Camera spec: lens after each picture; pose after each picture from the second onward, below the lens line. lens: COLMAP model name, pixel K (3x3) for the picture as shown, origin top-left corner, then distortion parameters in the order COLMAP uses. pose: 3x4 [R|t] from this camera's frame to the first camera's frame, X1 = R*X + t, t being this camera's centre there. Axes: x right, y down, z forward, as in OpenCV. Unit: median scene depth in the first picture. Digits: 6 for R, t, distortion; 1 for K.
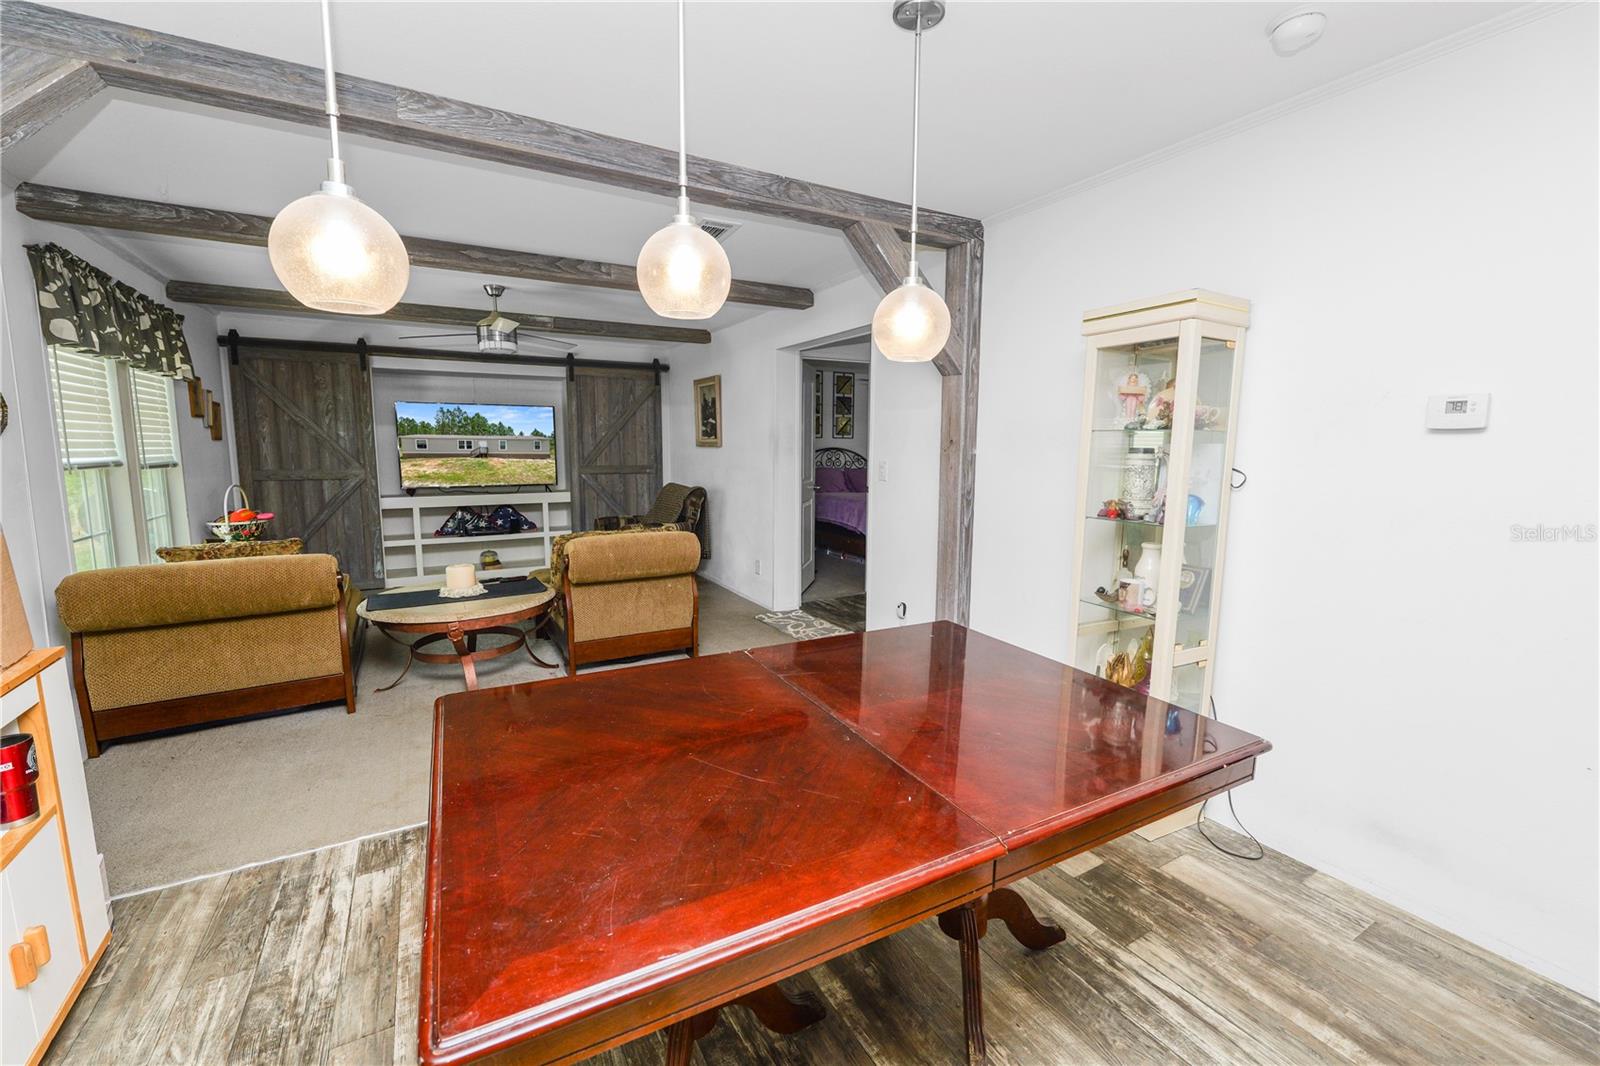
lens RADIAL K [[651.2, 0, 792.8], [0, 651.2, 527.5], [0, 0, 1]] dist [-0.014167, 0.001051]
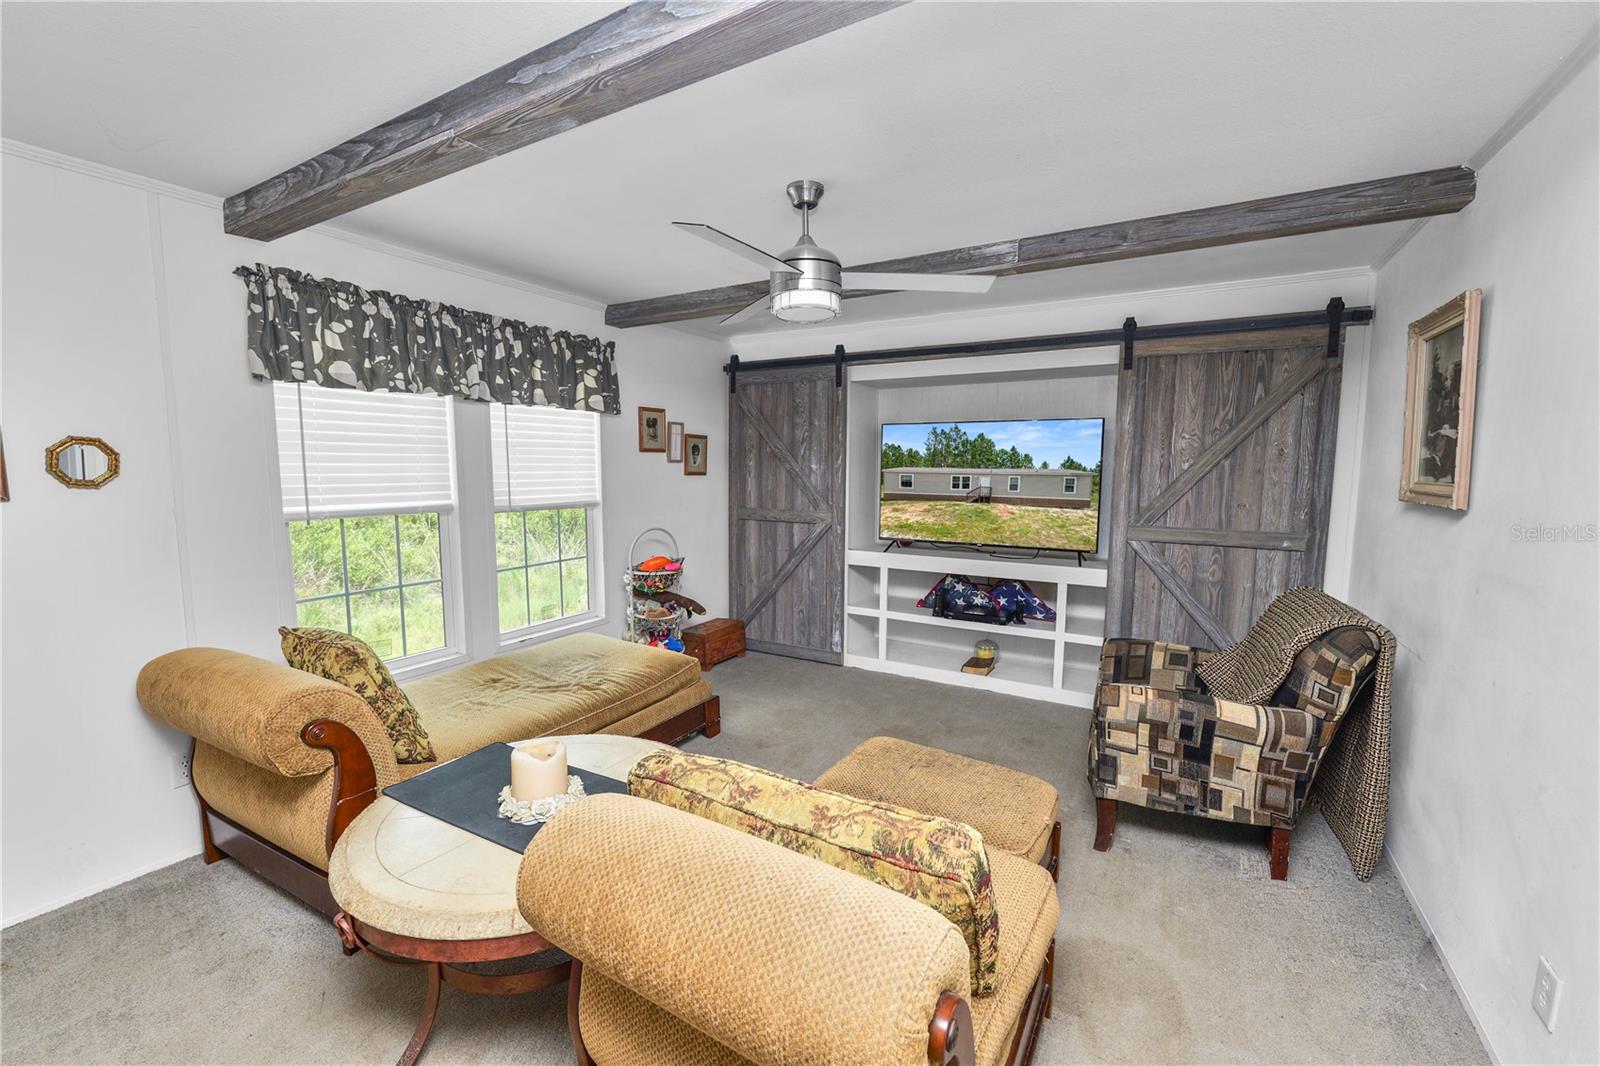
lens RADIAL K [[651.2, 0, 800.3], [0, 651.2, 532.4], [0, 0, 1]] dist [-0.014167, 0.001051]
pose [[0.500385, 0.088140, -0.861305, 0.000221], [-0.109932, 0.993221, 0.037773, -0.086352], [0.858795, 0.075784, 0.506683, 0.538897]]
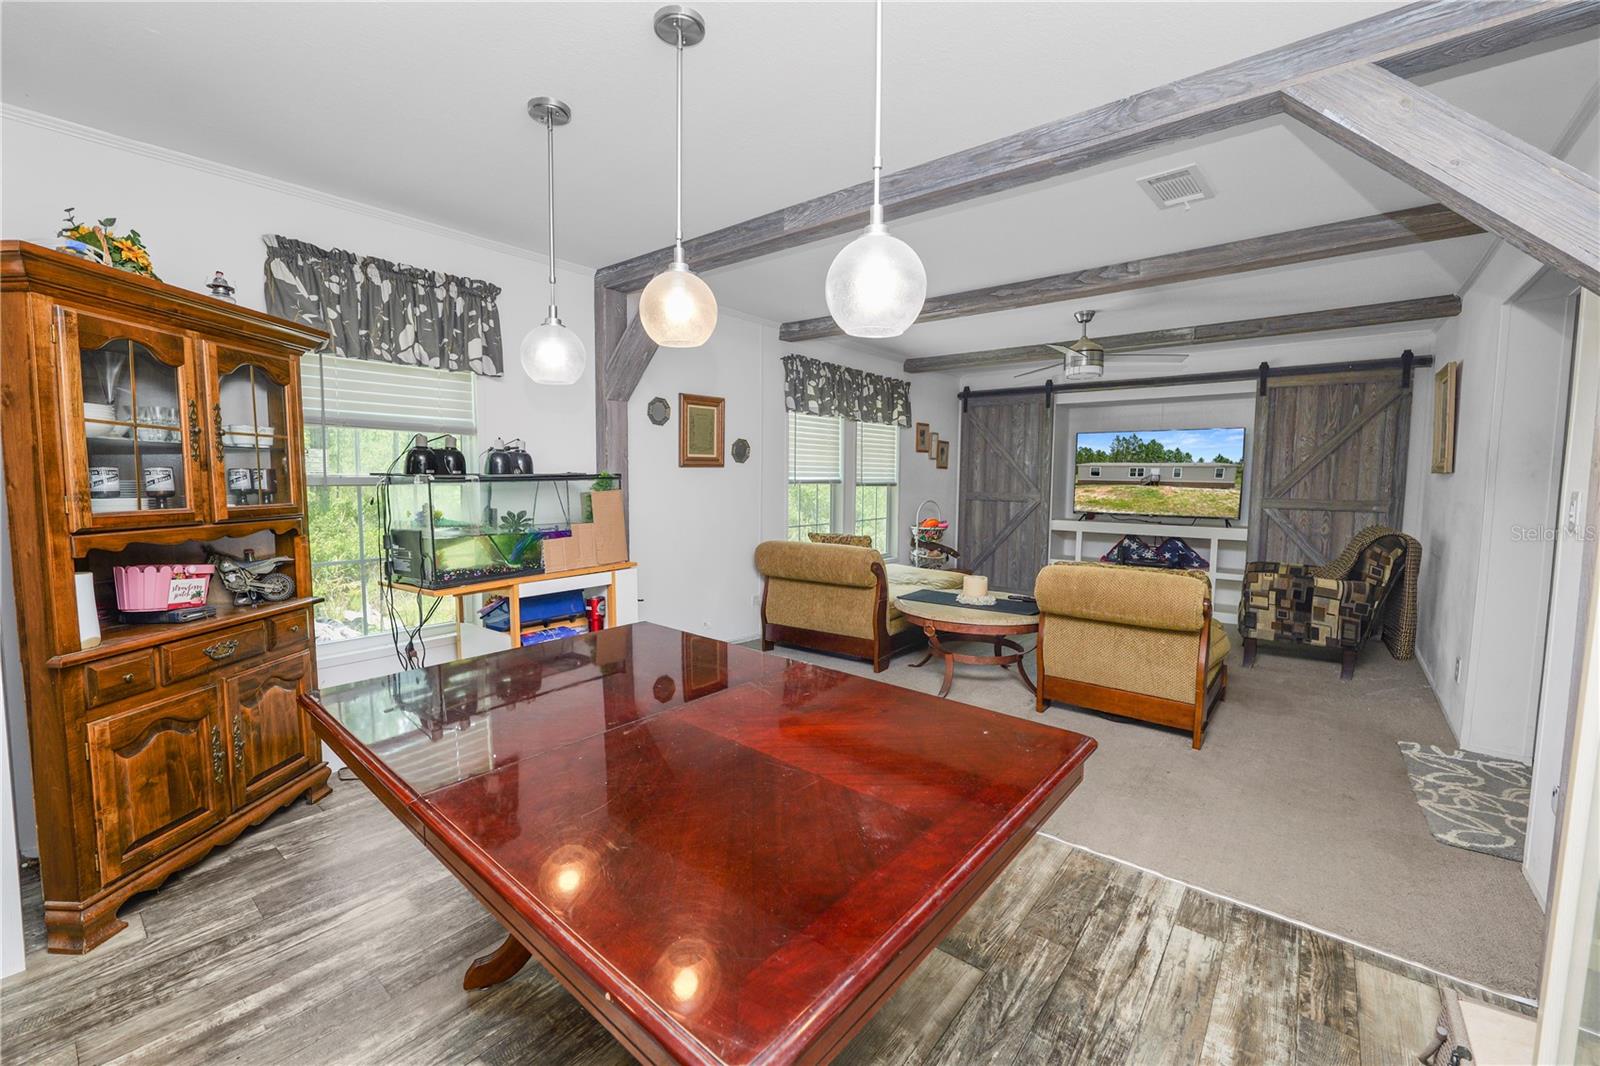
lens RADIAL K [[651.2, 0, 797.7], [0, 651.2, 528.2], [0, 0, 1]] dist [-0.014167, 0.001051]
pose [[0.360083, 0.072903, -0.930067, 0.240110], [-0.121649, 0.992099, 0.030668, -0.011856], [0.924955, 0.102098, 0.366107, 0.180749]]
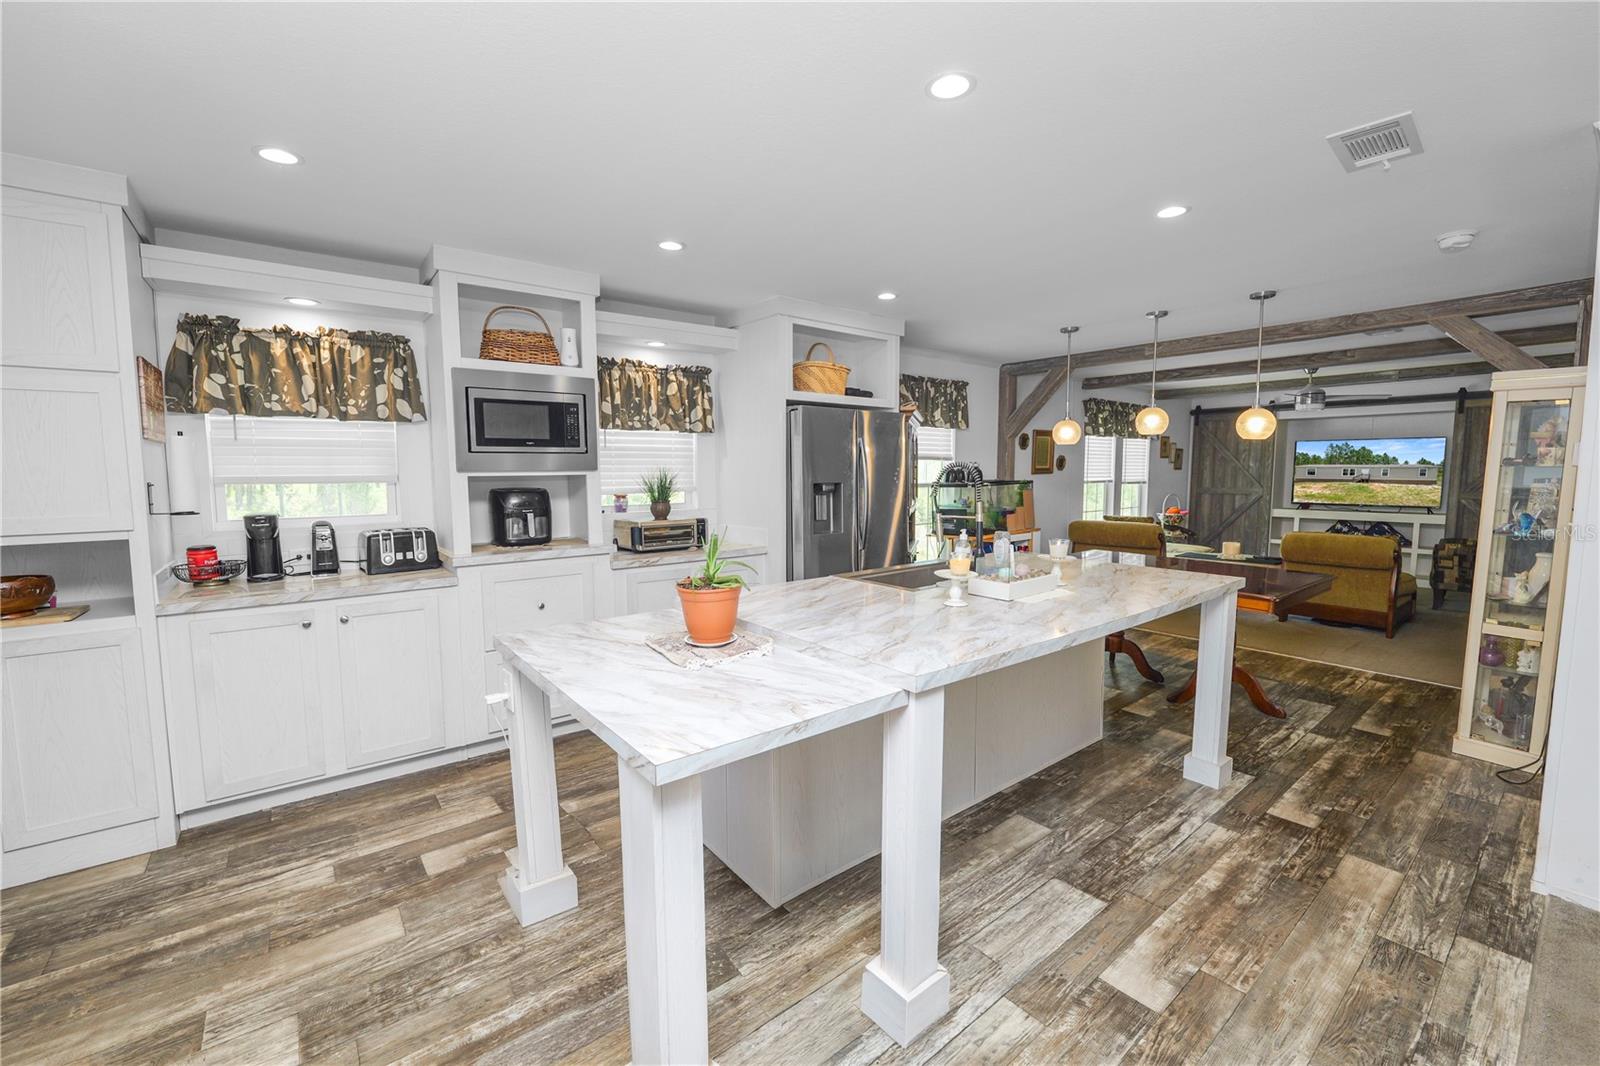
lens RADIAL K [[651.2, 0, 809.6], [0, 651.2, 509.3], [0, 0, 1]] dist [-0.014167, 0.001051]
pose [[0.158119, 0.061035, -0.985532, 0.525798], [-0.122824, 0.991552, 0.041702, 0.009539], [0.979751, 0.114453, 0.164280, -0.153714]]
